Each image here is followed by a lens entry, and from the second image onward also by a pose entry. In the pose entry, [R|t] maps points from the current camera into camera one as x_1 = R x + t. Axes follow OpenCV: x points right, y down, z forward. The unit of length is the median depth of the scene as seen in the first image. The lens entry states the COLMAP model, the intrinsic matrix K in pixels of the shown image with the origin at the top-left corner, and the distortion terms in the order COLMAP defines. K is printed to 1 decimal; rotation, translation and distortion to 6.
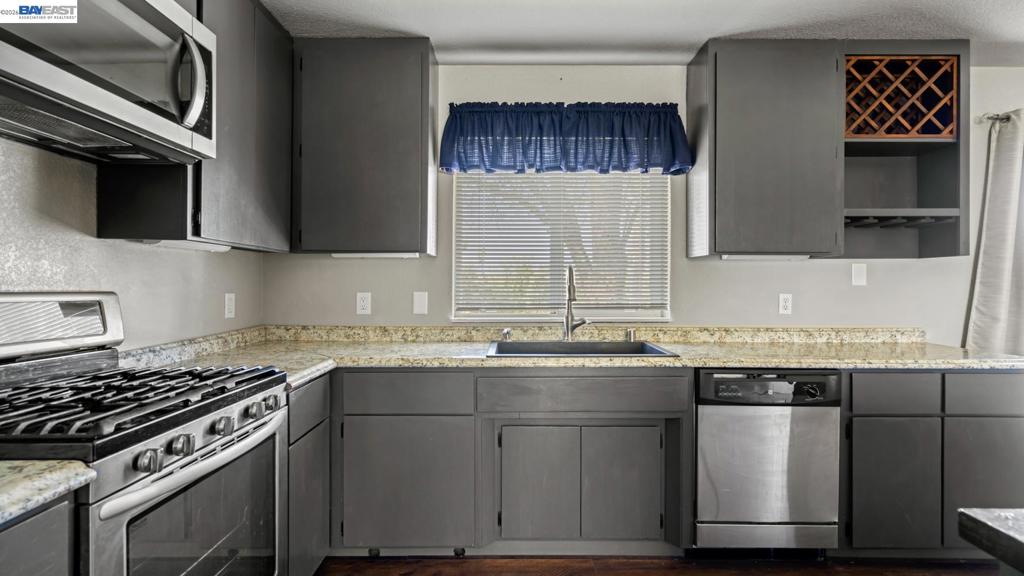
lens RADIAL K [[491.6, 0, 512.0], [0, 491.6, 288.0], [0, 0, 1]] dist [0.002439, 0.000510]
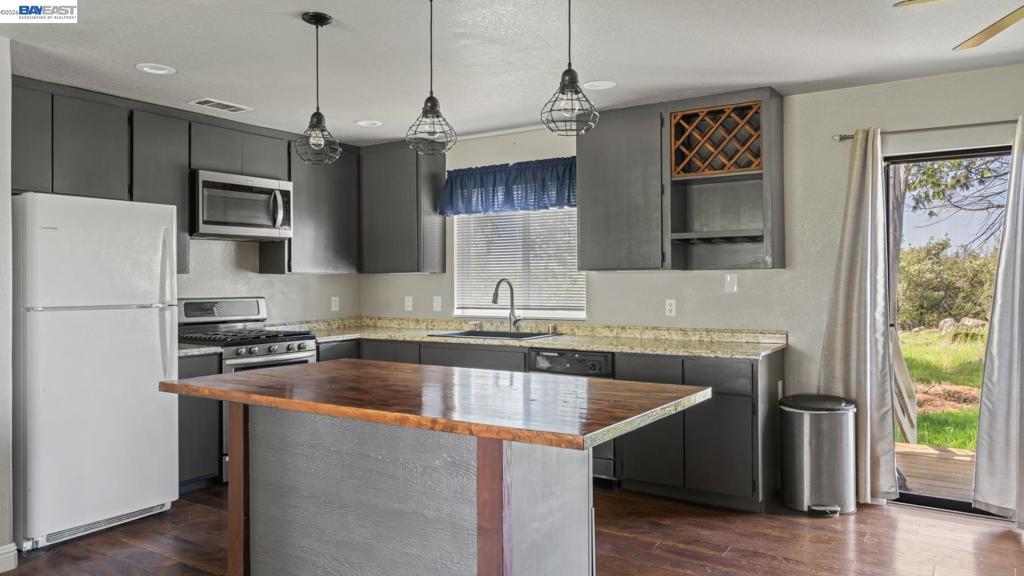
lens RADIAL K [[718.0, 0, 512.0], [0, 718.0, 288.0], [0, 0, 1]] dist [-0.004141, -0.000688]
pose [[0.831282, -0.002073, -0.555846, 1.350783], [0.004916, 0.999981, 0.003624, -0.027023], [0.555828, -0.005745, 0.831277, -0.765724]]
